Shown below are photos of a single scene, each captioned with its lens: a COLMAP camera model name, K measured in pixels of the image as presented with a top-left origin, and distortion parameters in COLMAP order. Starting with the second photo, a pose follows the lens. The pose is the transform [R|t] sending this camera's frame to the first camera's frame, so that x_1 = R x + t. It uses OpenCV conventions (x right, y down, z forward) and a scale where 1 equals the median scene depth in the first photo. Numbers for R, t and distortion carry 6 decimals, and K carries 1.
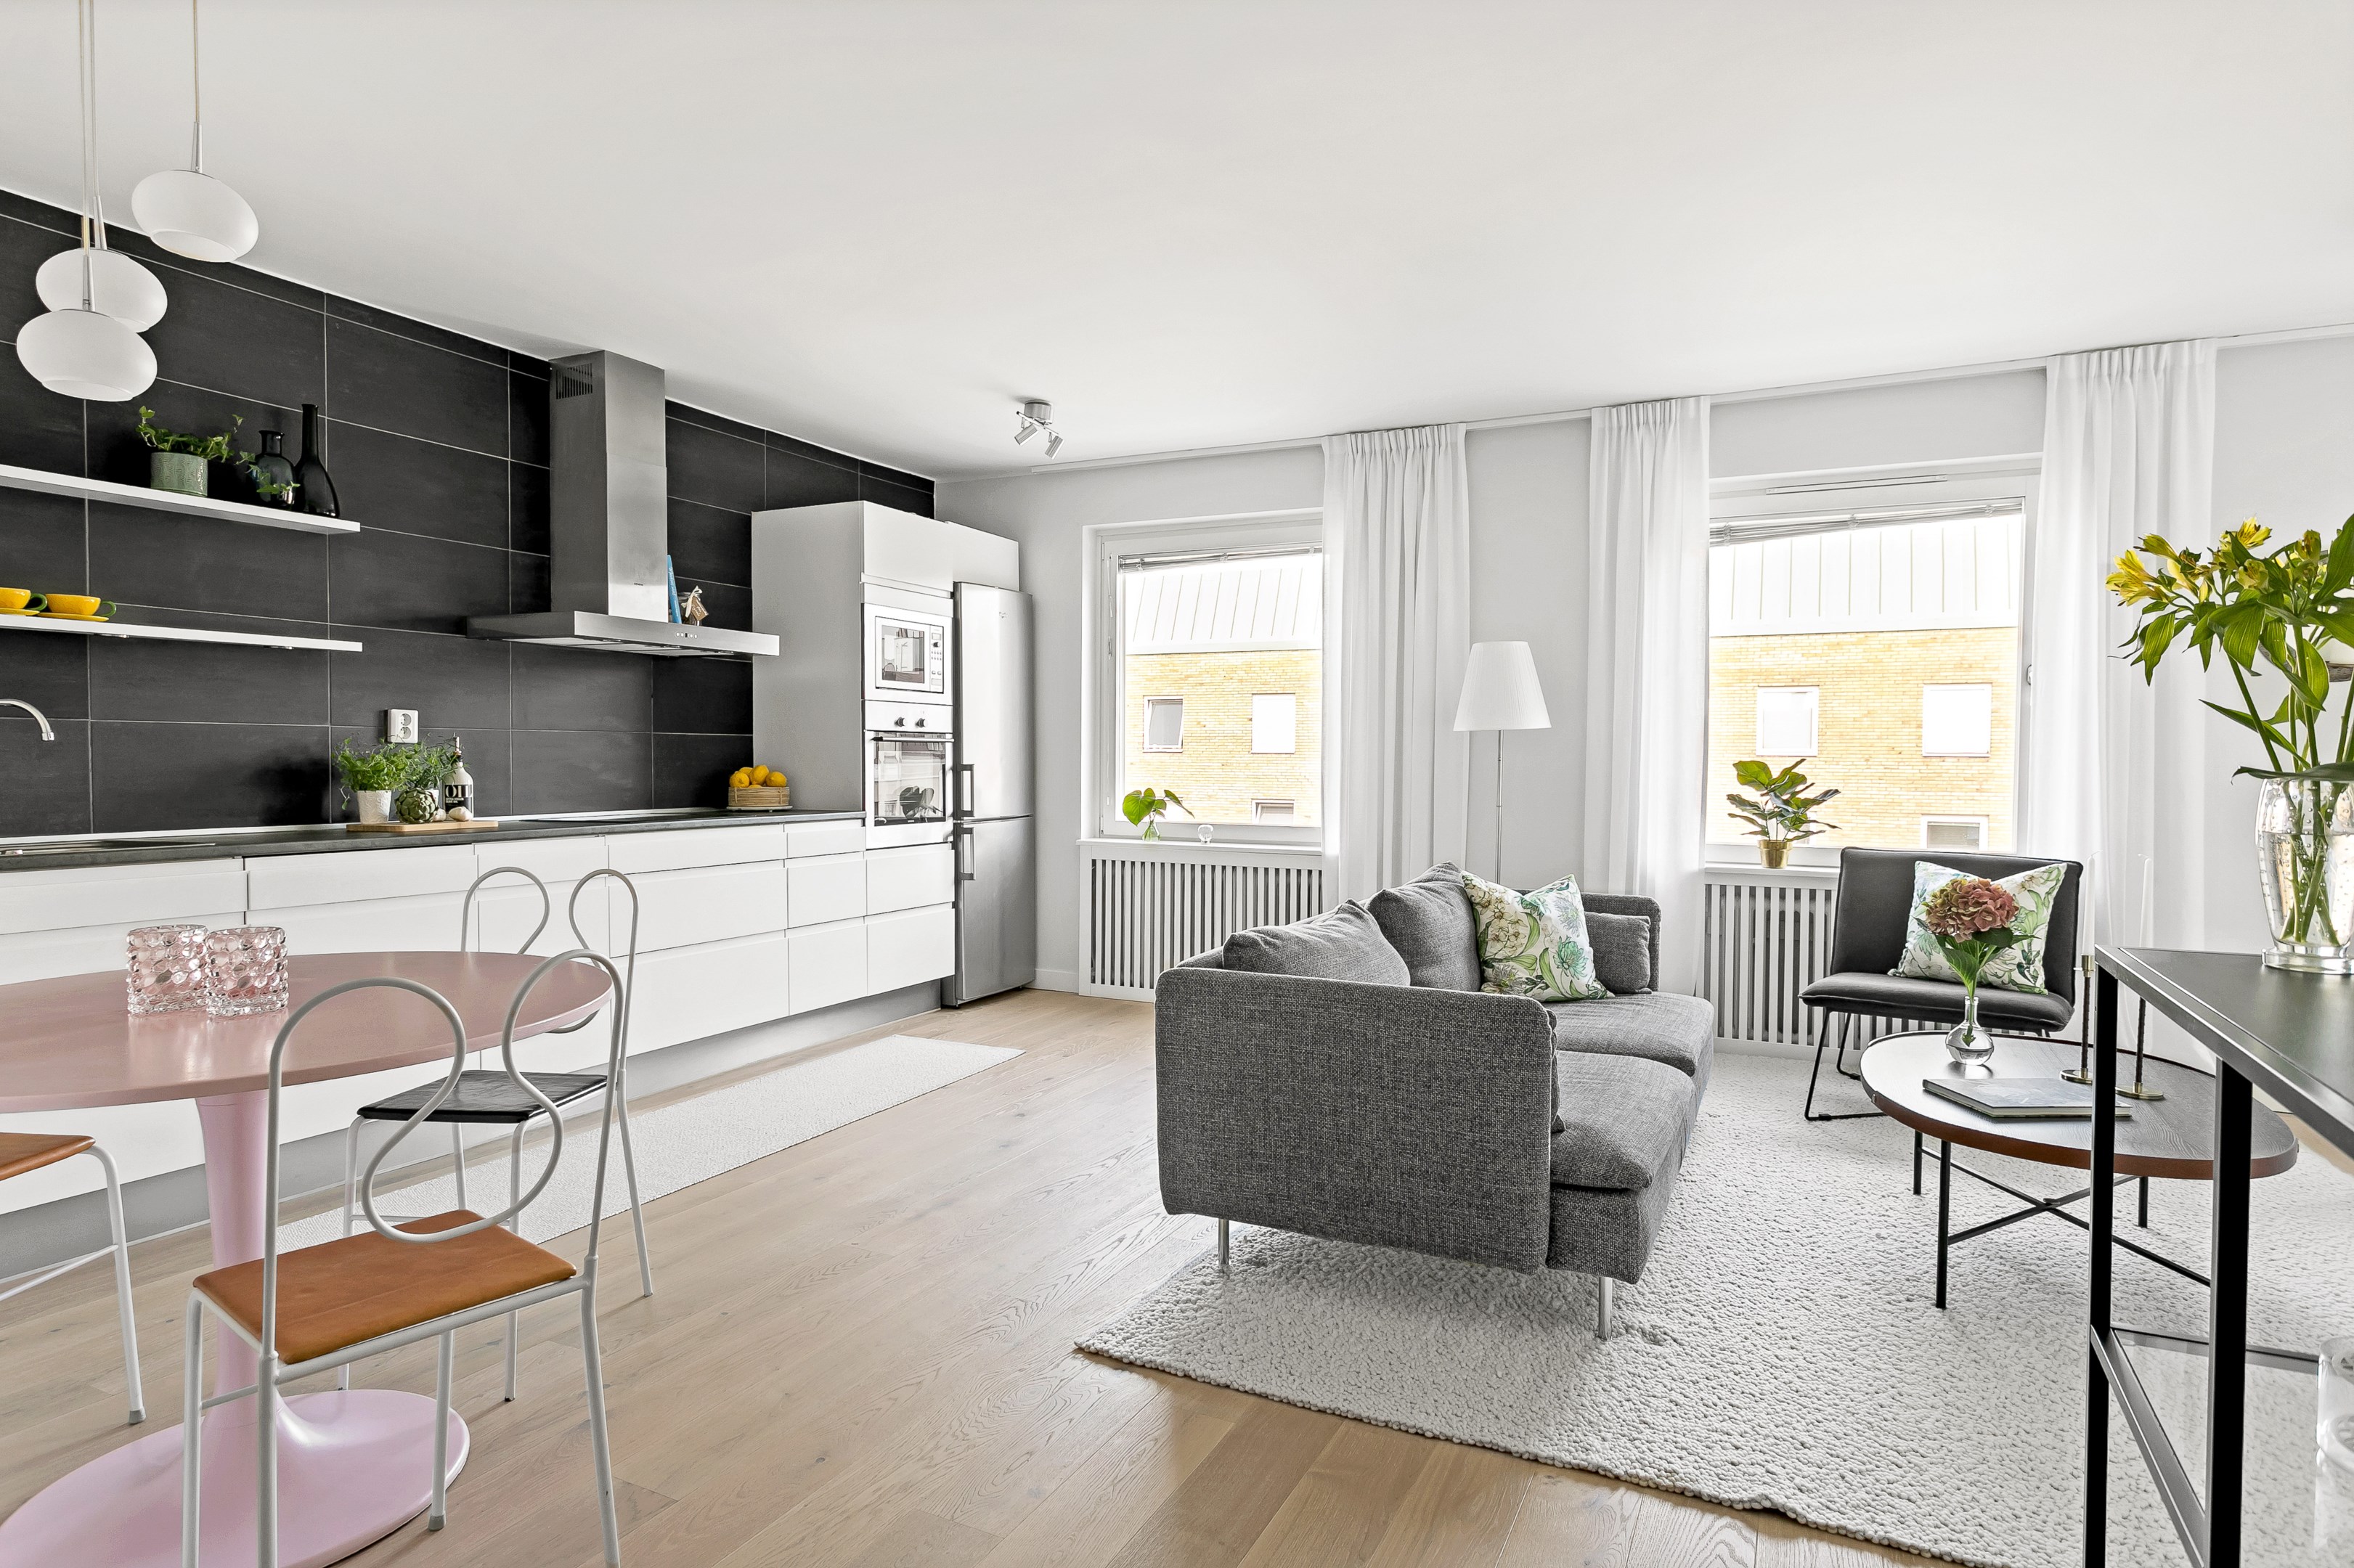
lens RADIAL K [[1338.6, 0, 1163.8], [0, 1338.6, 794.9], [0, 0, 1]] dist [0.011375, 0.003013]
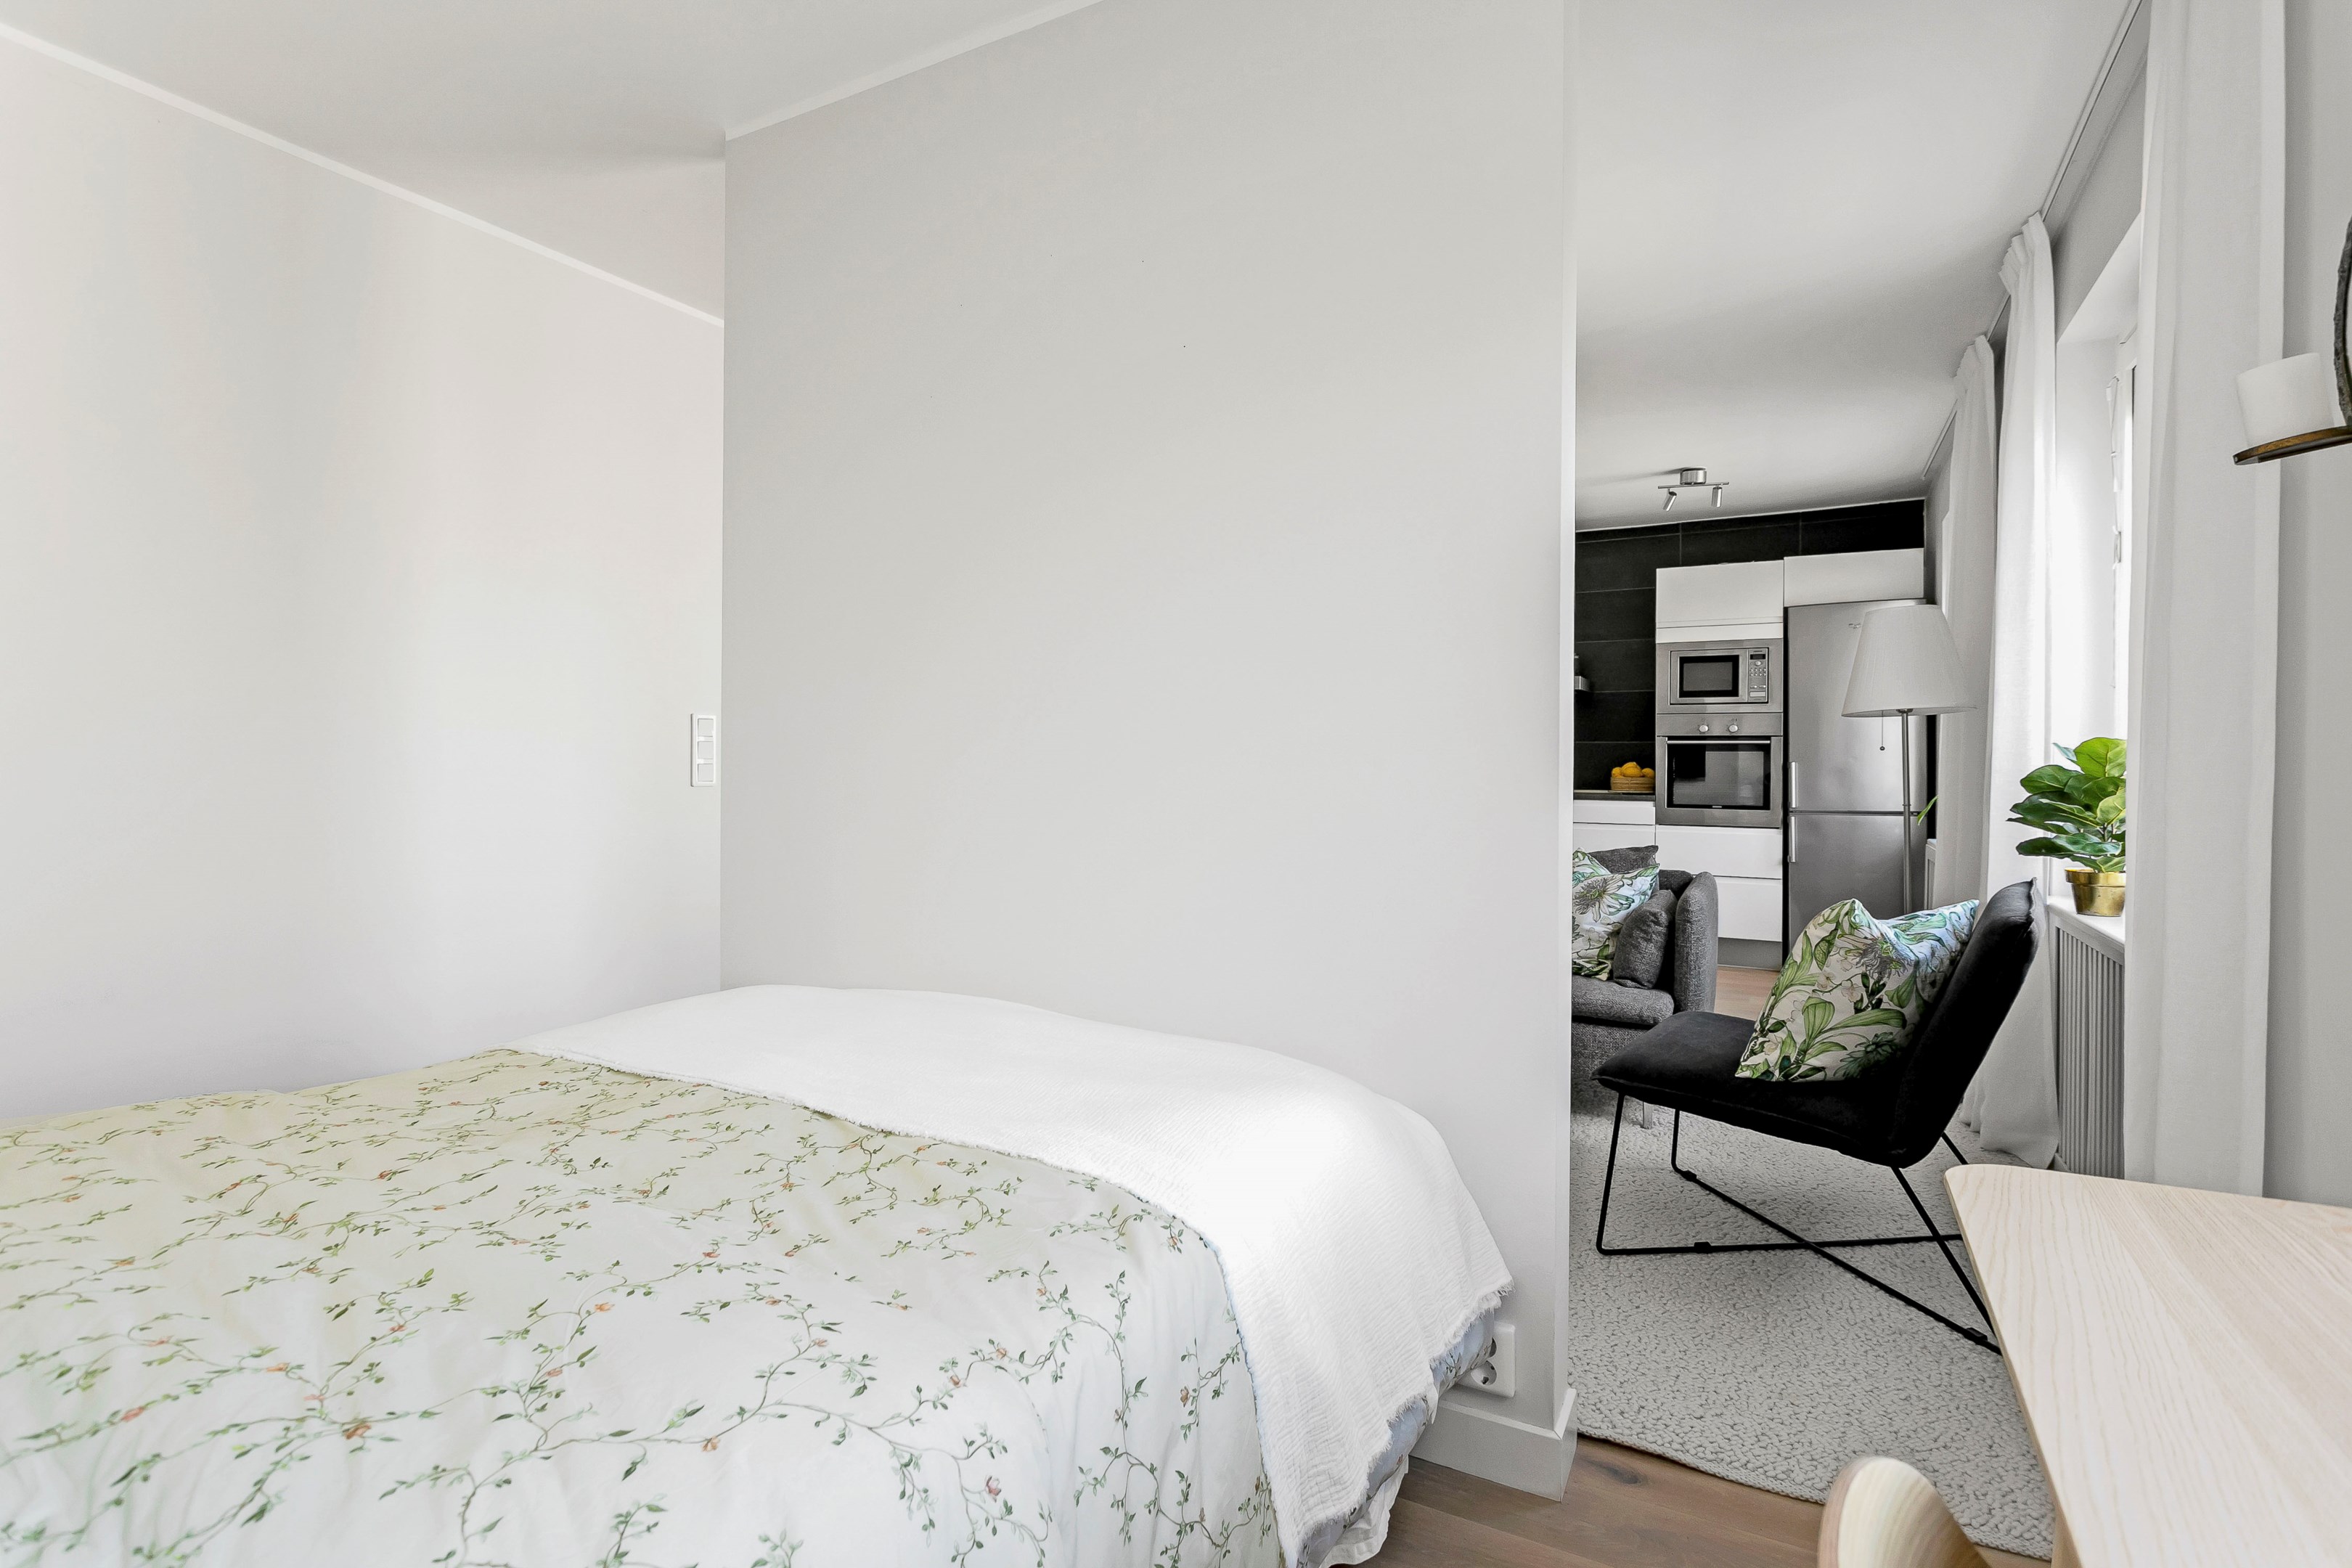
lens RADIAL K [[1157.7, 0, 1153.8], [0, 1157.7, 789.3], [0, 0, 1]] dist [0.004219, 0.002729]
pose [[-0.012250, 0.017312, -0.999775, 1.082963], [-0.034851, 0.999235, 0.017729, 0.002577], [0.999317, 0.035060, -0.011637, 0.575431]]
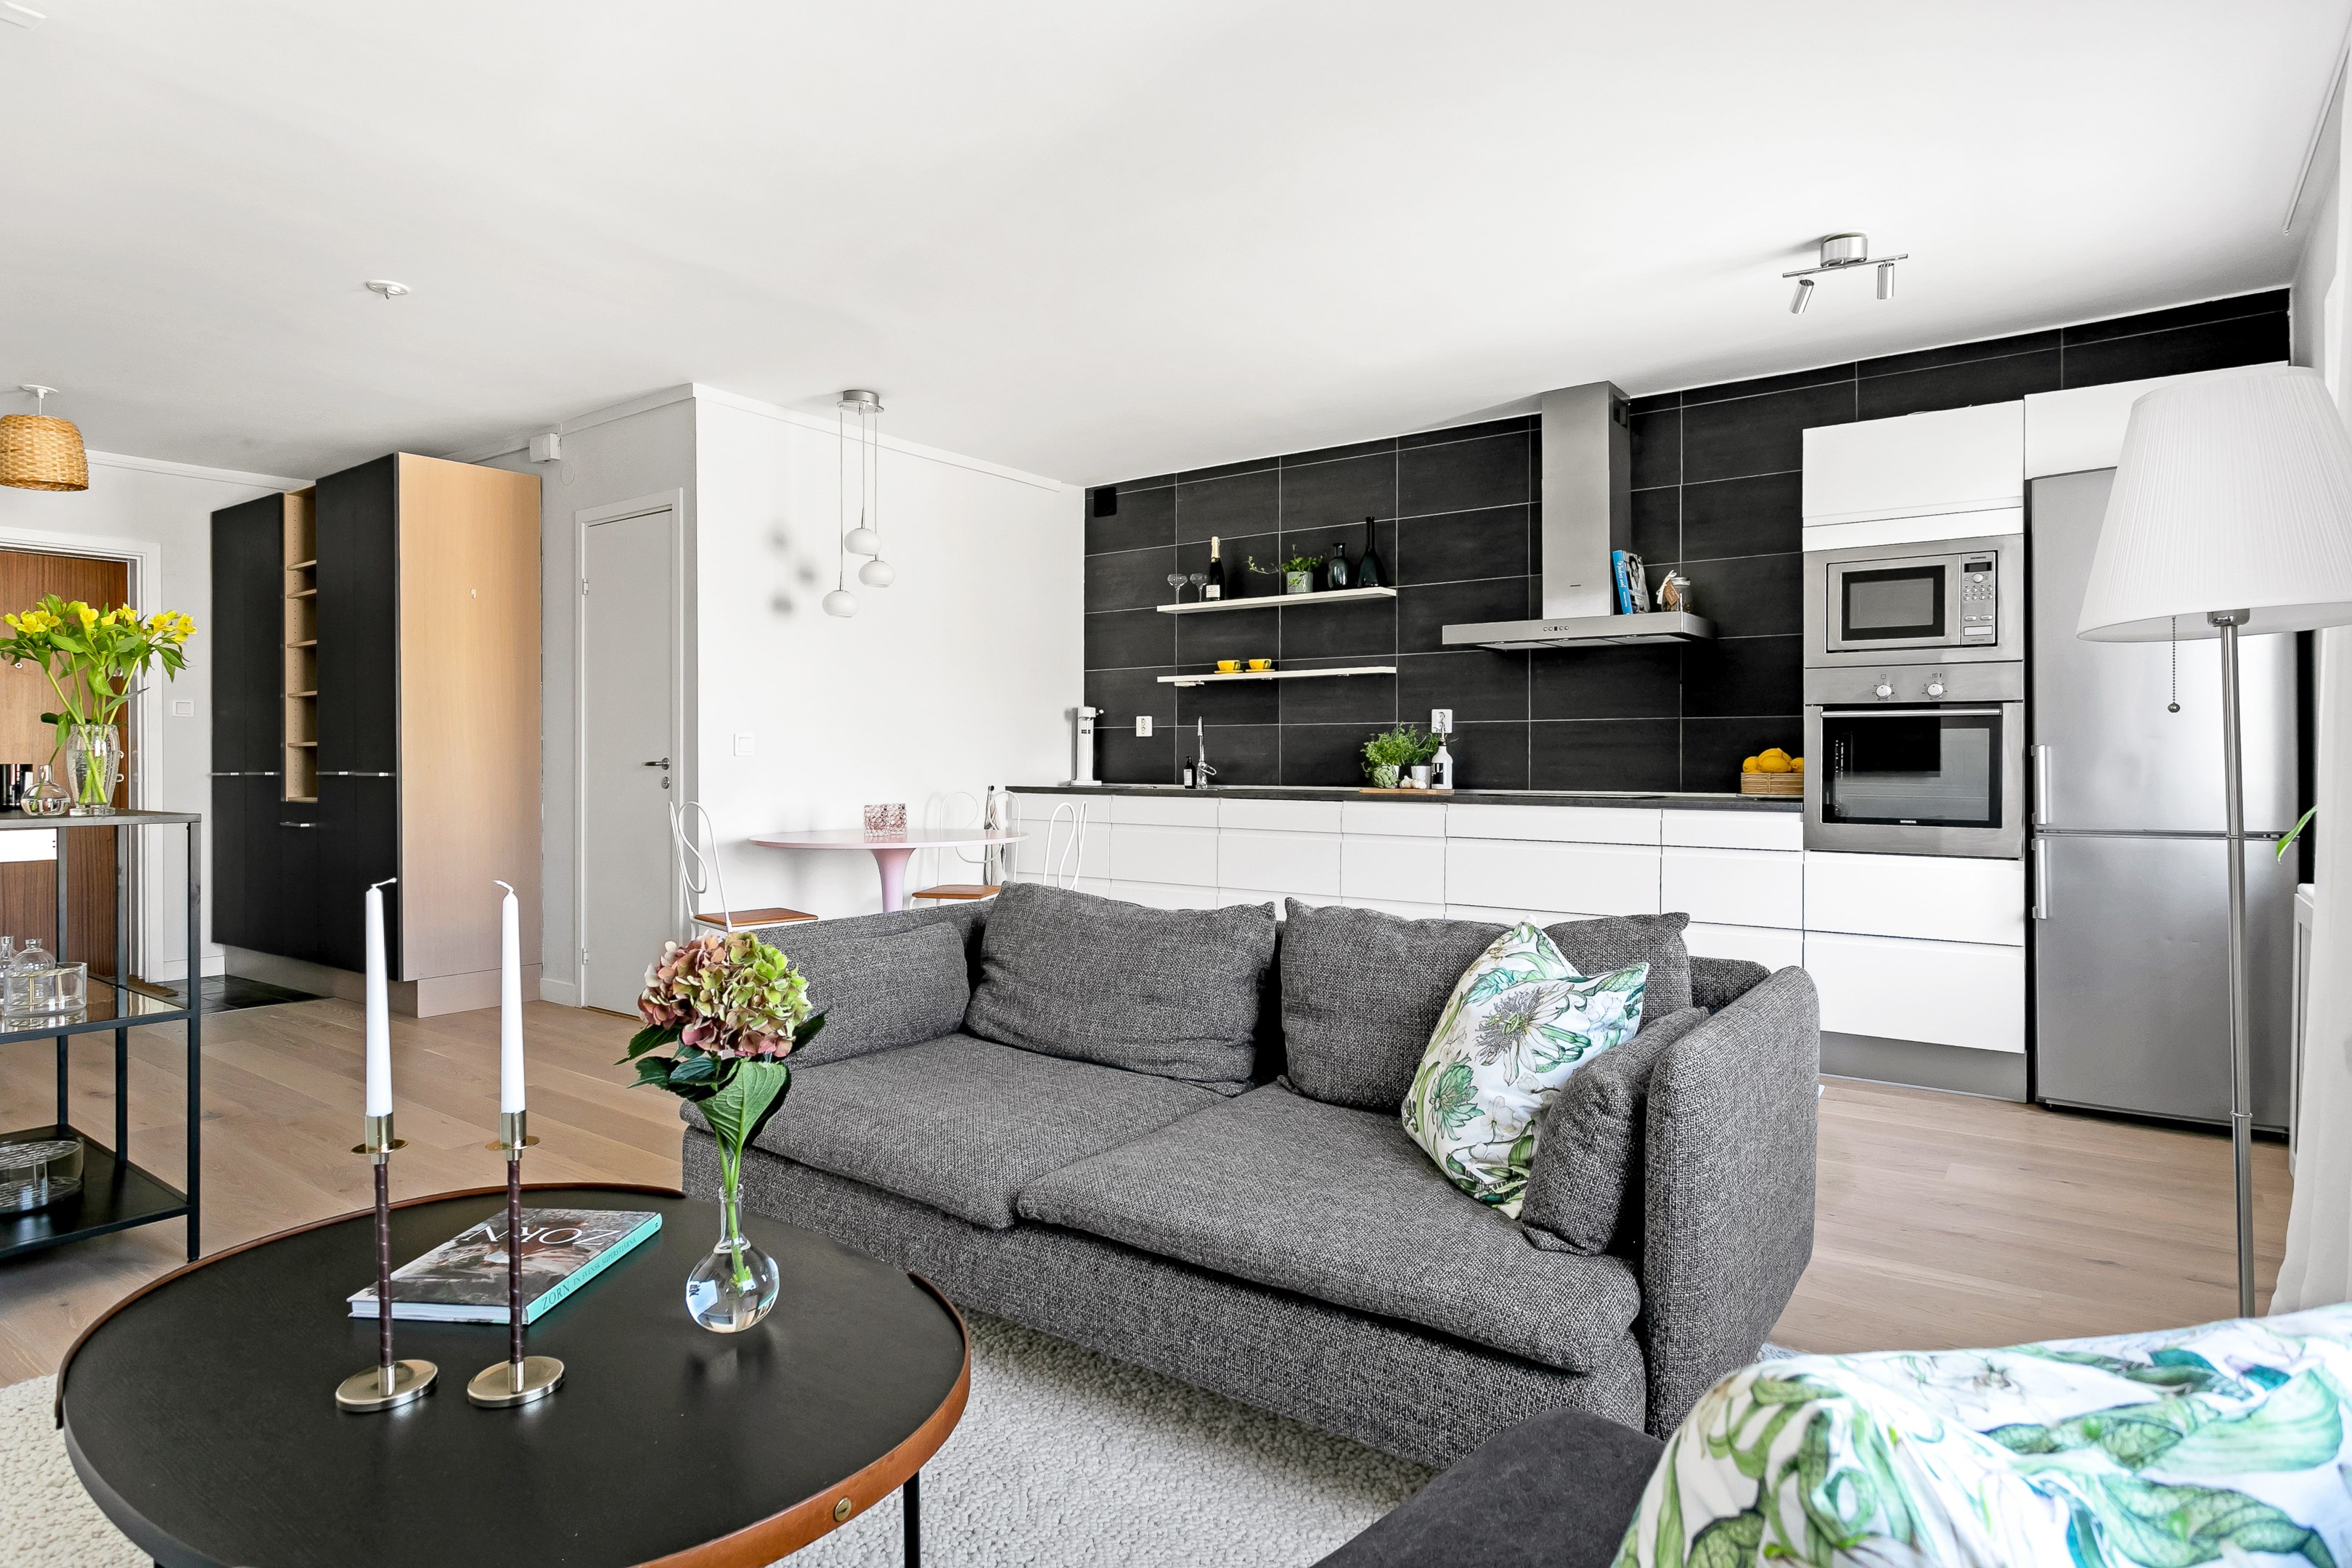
lens RADIAL K [[1240.9, 0, 1173.3], [0, 1240.9, 781.5], [0, 0, 1]] dist [-0.010417, 0.005222]
pose [[-0.159713, 0.012338, -0.987086, 0.672954], [-0.032191, 0.999325, 0.017700, -0.002394], [0.986638, 0.034603, -0.159208, 0.837290]]
